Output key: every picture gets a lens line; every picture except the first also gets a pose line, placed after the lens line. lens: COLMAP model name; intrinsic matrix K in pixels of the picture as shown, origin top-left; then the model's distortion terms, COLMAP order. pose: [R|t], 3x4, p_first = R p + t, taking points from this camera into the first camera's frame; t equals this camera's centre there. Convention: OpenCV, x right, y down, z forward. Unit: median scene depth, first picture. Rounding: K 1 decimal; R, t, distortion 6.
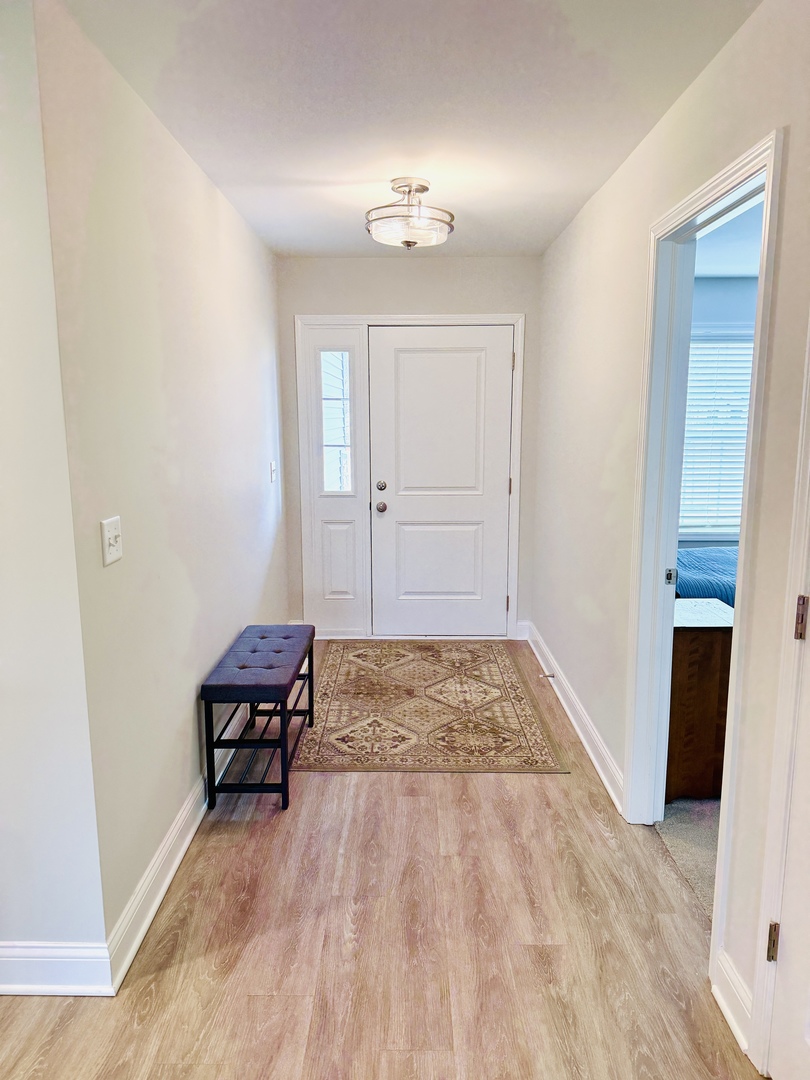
lens RADIAL K [[759.8, 0, 405.0], [0, 759.8, 540.0], [0, 0, 1]] dist [0.088131, -0.111529]
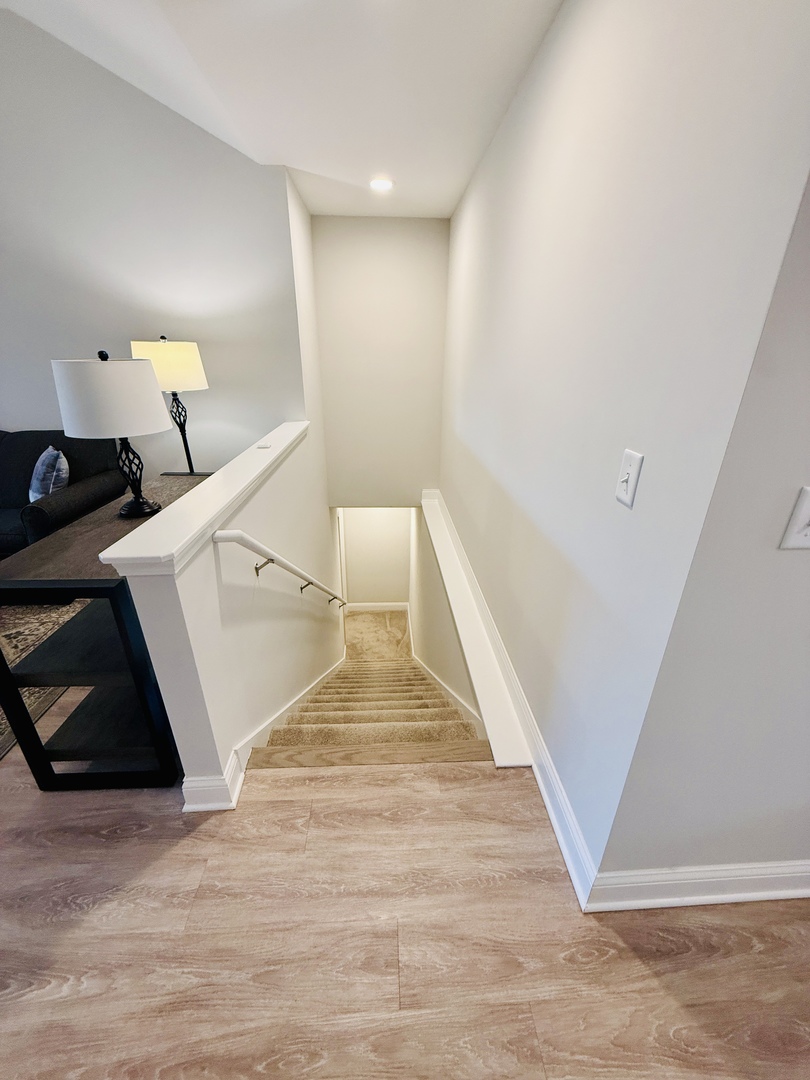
lens RADIAL K [[429.8, 0, 405.0], [0, 429.8, 540.0], [0, 0, 1]] dist [0.000739, 0.000538]
pose [[0.057907, 0.399069, -0.915090, -0.051817], [-0.166467, 0.907655, 0.385293, -0.063724], [0.984345, 0.130021, 0.118991, 0.620433]]
